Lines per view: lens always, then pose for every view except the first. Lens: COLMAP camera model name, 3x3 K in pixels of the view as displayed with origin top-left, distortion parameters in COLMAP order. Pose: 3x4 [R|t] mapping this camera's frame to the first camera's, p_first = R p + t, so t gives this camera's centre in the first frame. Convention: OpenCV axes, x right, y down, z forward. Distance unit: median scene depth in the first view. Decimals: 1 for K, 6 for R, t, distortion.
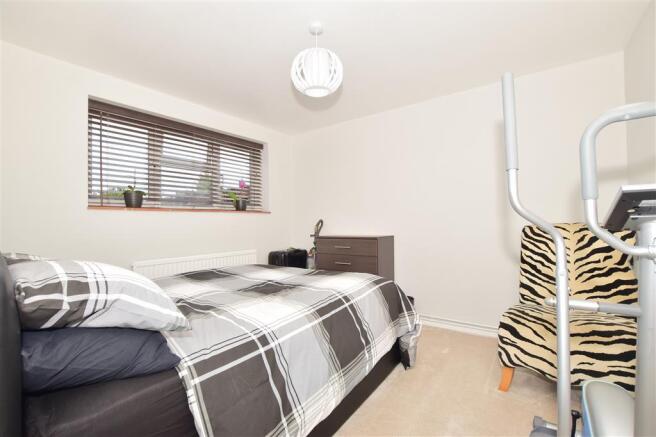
lens RADIAL K [[292.4, 0, 331.5], [0, 292.4, 220.5], [0, 0, 1]] dist [-0.001336, -0.000173]
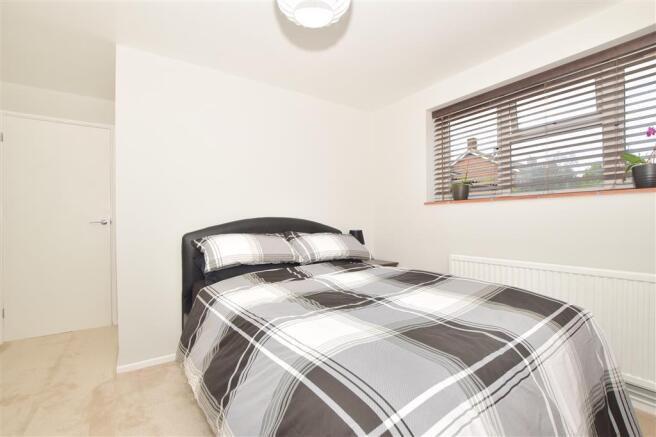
lens RADIAL K [[280.4, 0, 327.5], [0, 280.4, 210.1], [0, 0, 1]] dist [0.000164, 0.000005]
pose [[-0.314921, -0.003639, -0.949111, 0.365143], [0.036606, 0.999202, -0.015977, -0.012390], [0.948412, -0.039775, -0.314537, 0.868499]]
